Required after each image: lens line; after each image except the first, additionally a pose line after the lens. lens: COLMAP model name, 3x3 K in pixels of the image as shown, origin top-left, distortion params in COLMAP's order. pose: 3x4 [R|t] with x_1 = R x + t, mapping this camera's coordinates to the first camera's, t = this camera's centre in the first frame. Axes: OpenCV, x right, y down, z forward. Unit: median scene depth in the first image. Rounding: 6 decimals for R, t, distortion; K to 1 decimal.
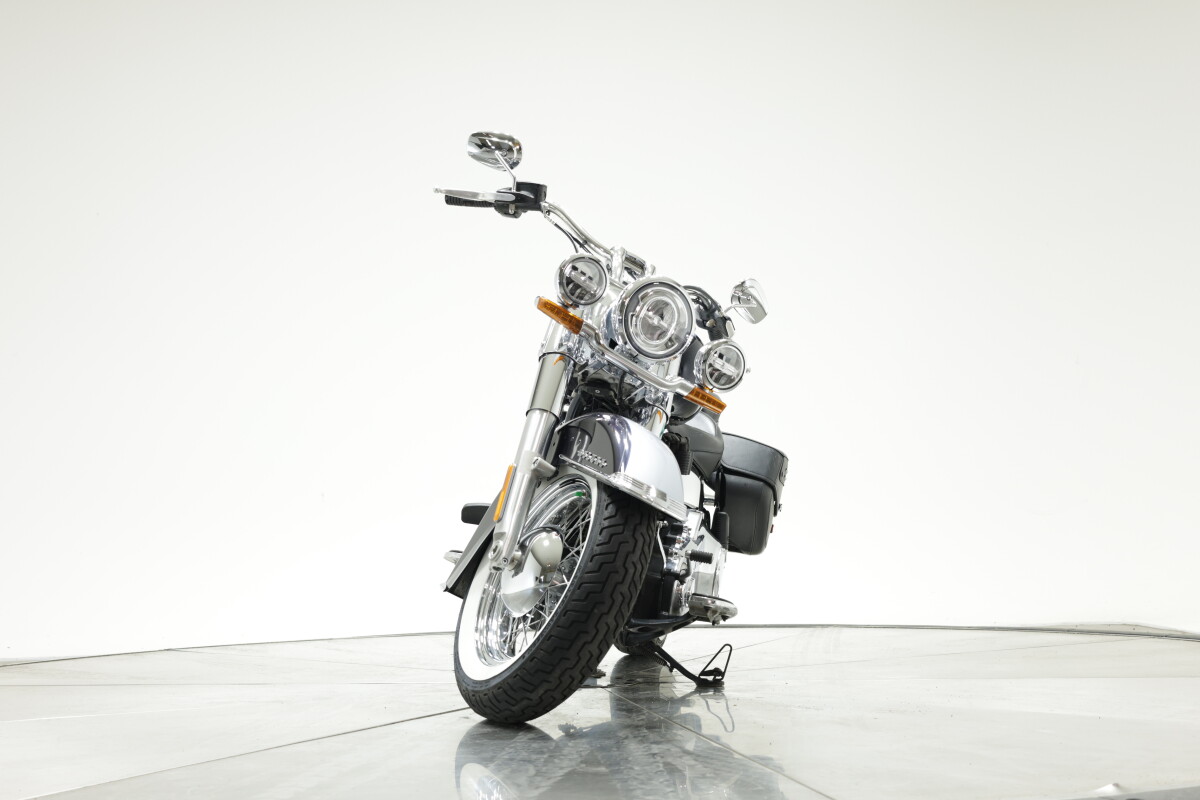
lens RADIAL K [[1645.9, 0, 600.0], [0, 1645.9, 400.0], [0, 0, 1]] dist [-0.003408, 0.011387]
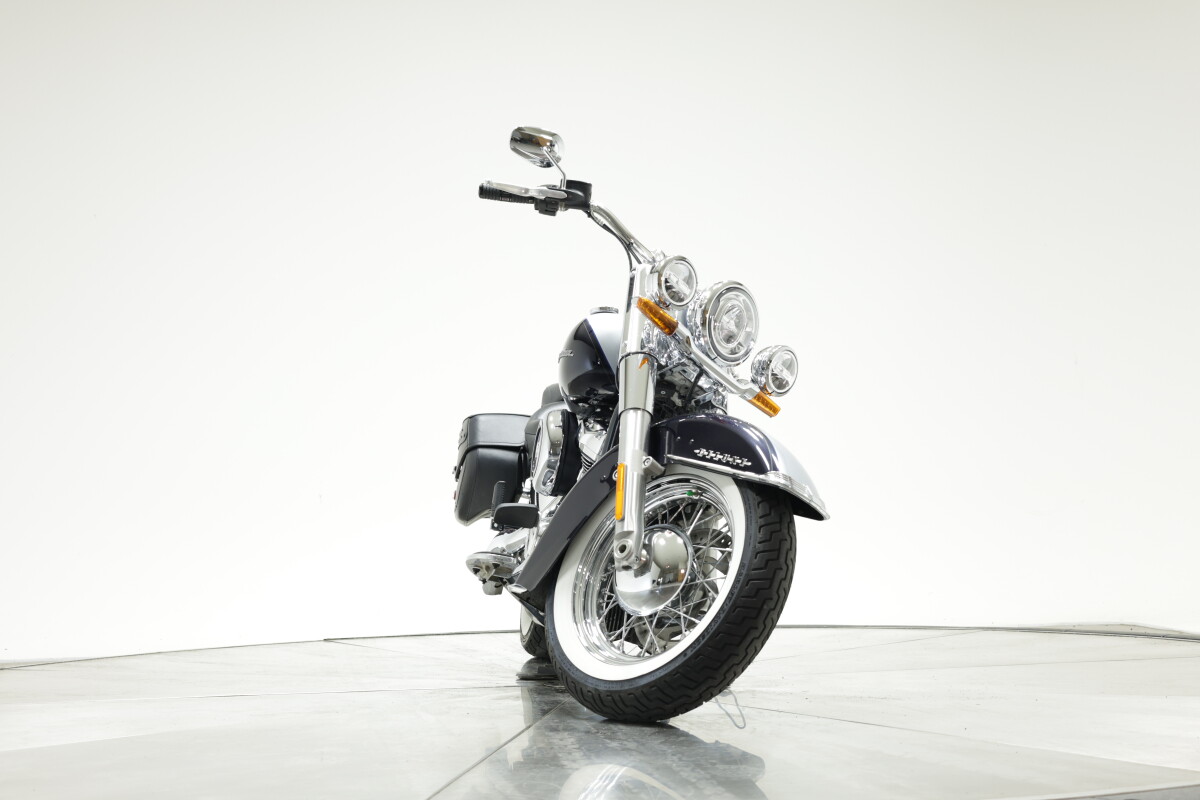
lens RADIAL K [[1645.9, 0, 600.0], [0, 1645.9, 400.0], [0, 0, 1]] dist [-0.003408, 0.011387]
pose [[0.948095, 0.022746, 0.317173, -0.372970], [-0.020292, 0.999733, -0.011038, 0.011675], [-0.317340, 0.004029, 0.948303, 0.057160]]
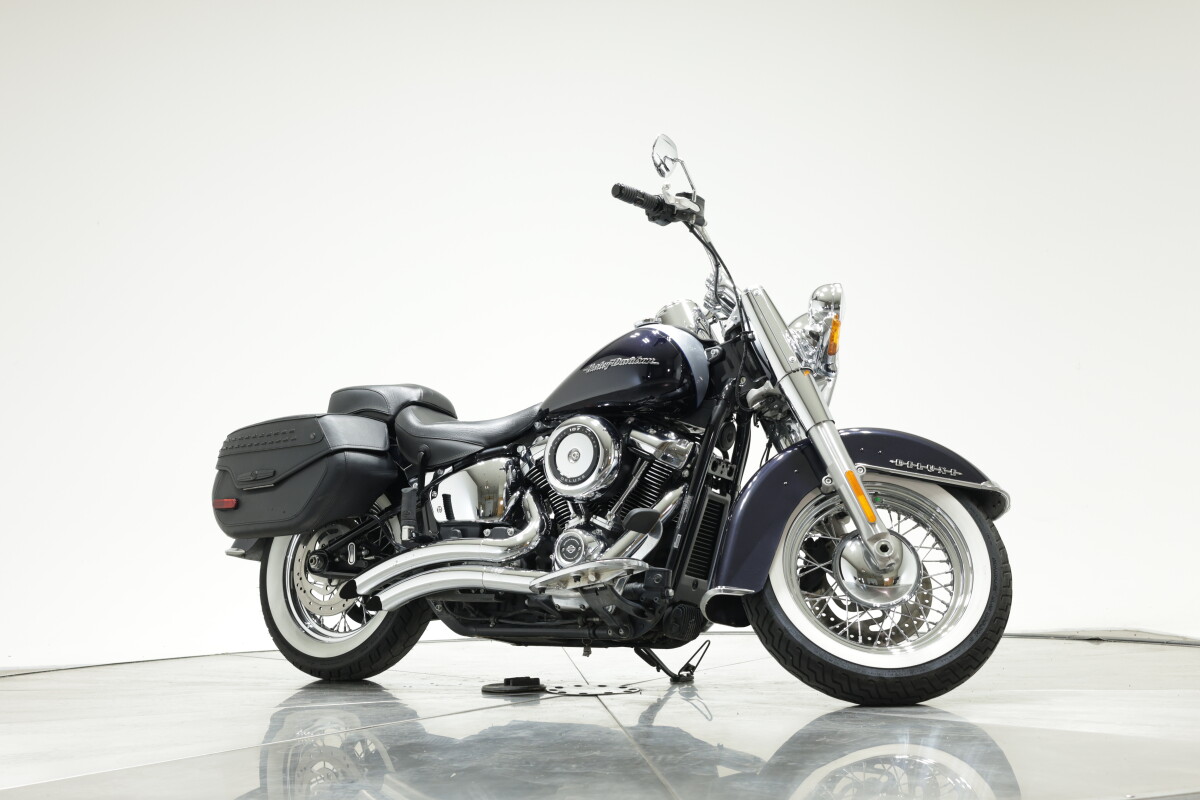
lens RADIAL K [[1645.9, 0, 600.0], [0, 1645.9, 400.0], [0, 0, 1]] dist [-0.003408, 0.011387]
pose [[0.402957, 0.080108, 0.911706, -1.079534], [-0.051045, 0.996579, -0.065005, 0.069628], [-0.913795, -0.020344, 0.405667, 0.692214]]
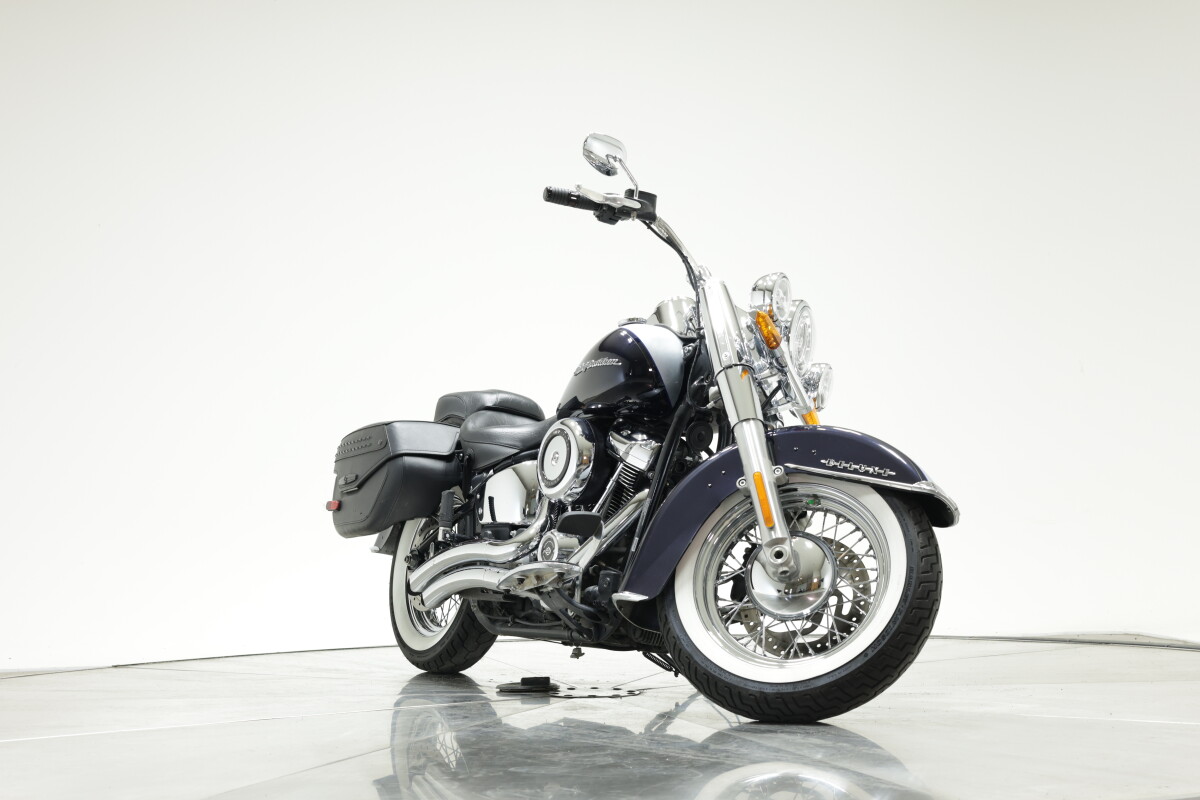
lens RADIAL K [[1645.9, 0, 600.0], [0, 1645.9, 400.0], [0, 0, 1]] dist [-0.003408, 0.011387]
pose [[0.742911, 0.055831, 0.667057, -0.789914], [-0.041741, 0.998440, -0.037079, 0.035397], [-0.668087, -0.000297, 0.744083, 0.295094]]
